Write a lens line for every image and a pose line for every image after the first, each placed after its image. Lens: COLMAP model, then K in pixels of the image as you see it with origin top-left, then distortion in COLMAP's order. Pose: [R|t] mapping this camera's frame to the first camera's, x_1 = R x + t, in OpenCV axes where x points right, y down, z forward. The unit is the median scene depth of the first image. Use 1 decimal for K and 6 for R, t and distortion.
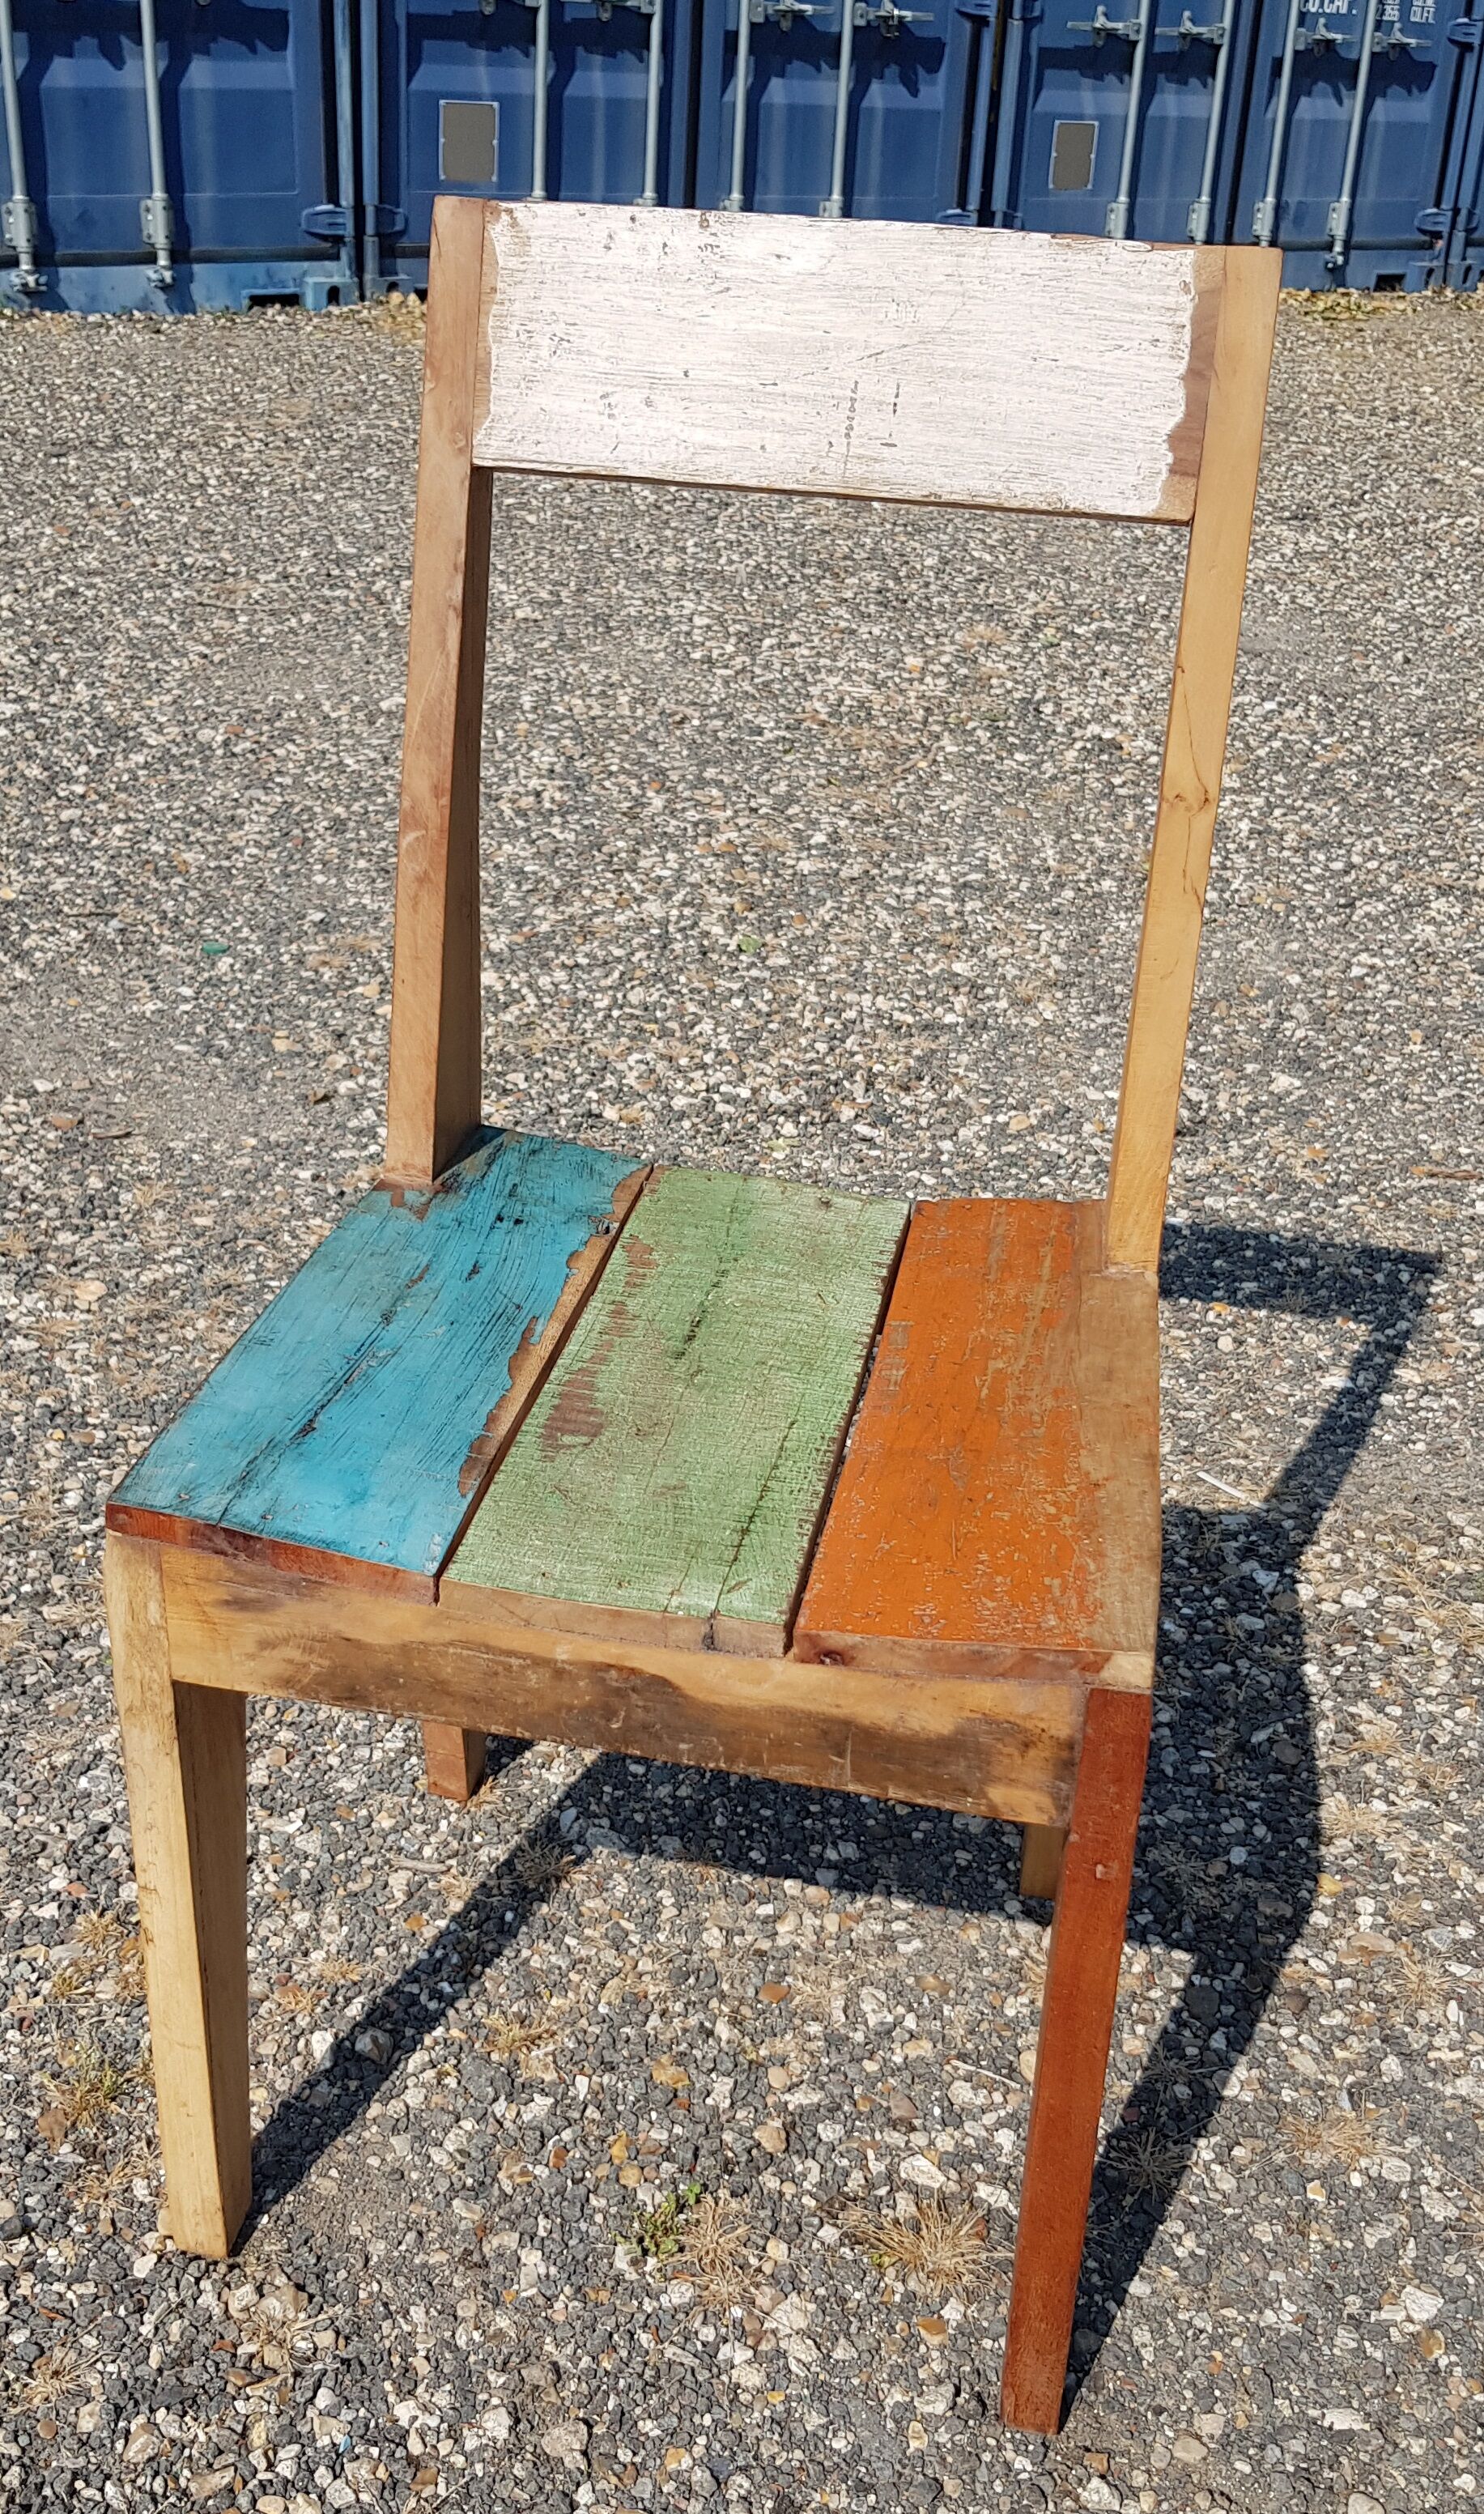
lens RADIAL K [[2639.9, 0, 728.4], [0, 2639.9, 1389.3], [0, 0, 1]] dist [0.128567, -0.336260]
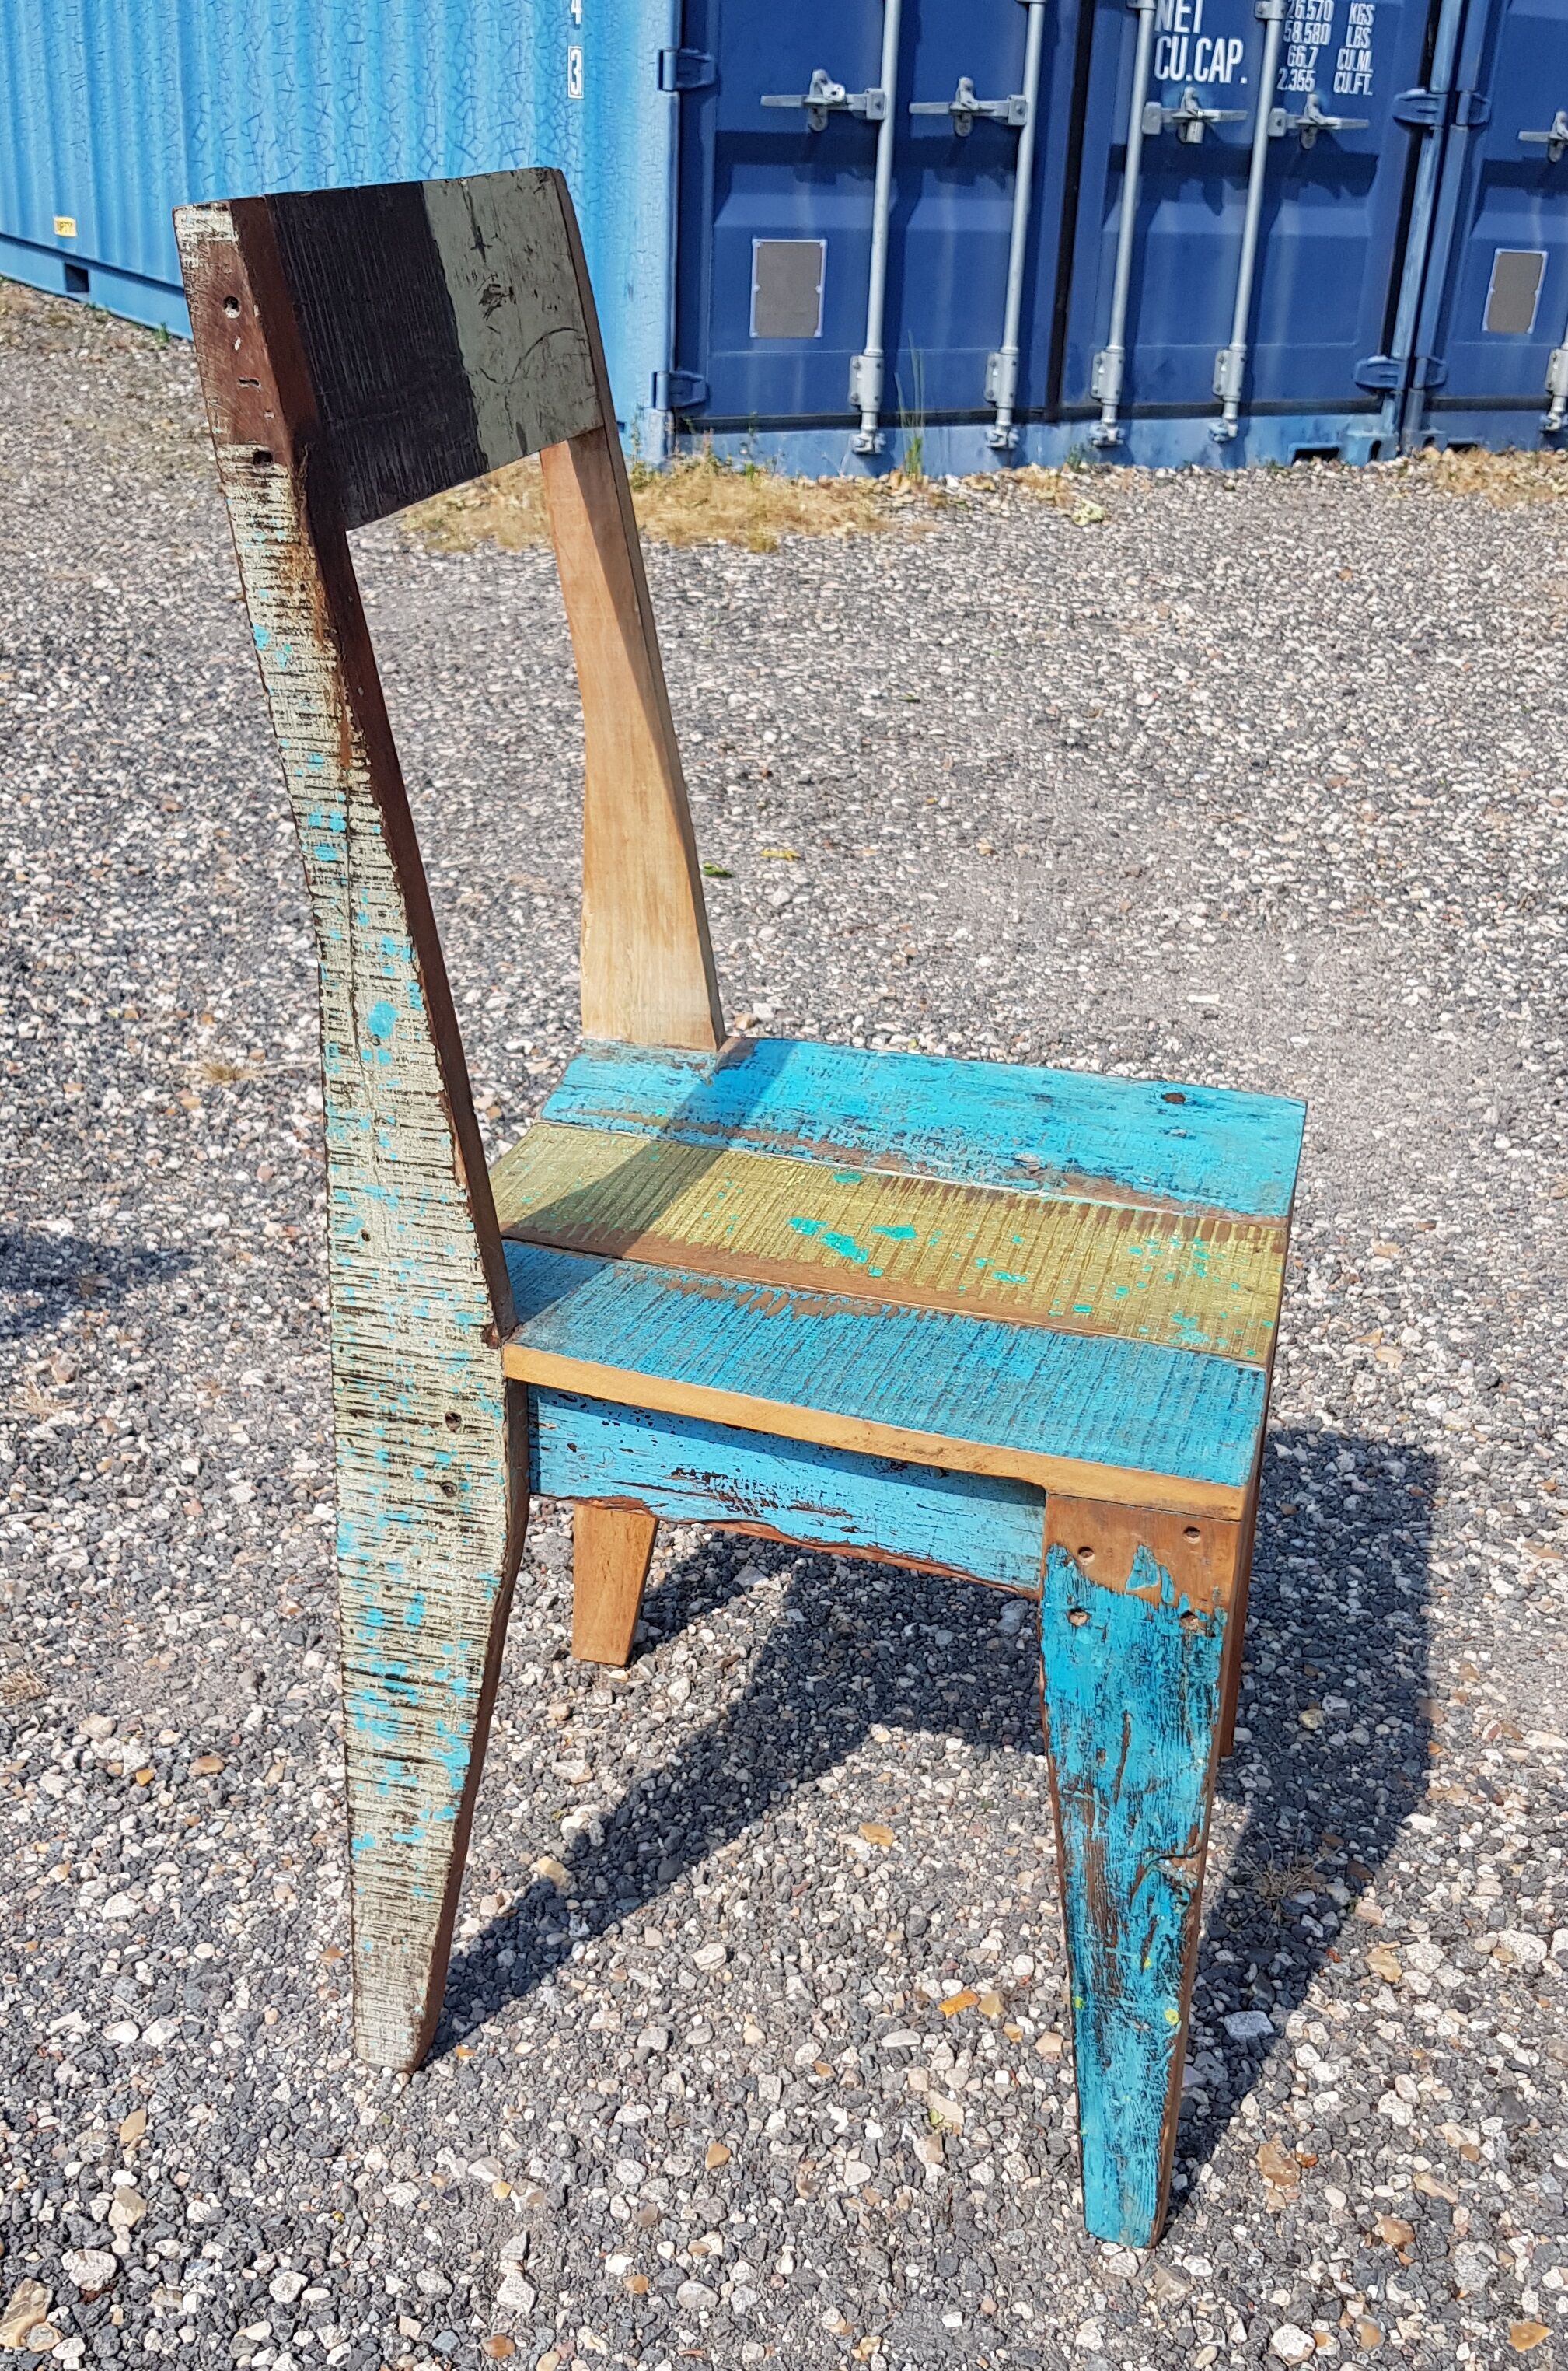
lens RADIAL K [[2531.7, 0, 799.8], [0, 2531.7, 1303.6], [0, 0, 1]] dist [0.126381, -0.304952]
pose [[0.997416, 0.039495, -0.060011, -0.658045], [-0.042159, 0.998151, -0.043795, -0.134509], [0.058170, 0.046212, 0.997237, 0.218120]]
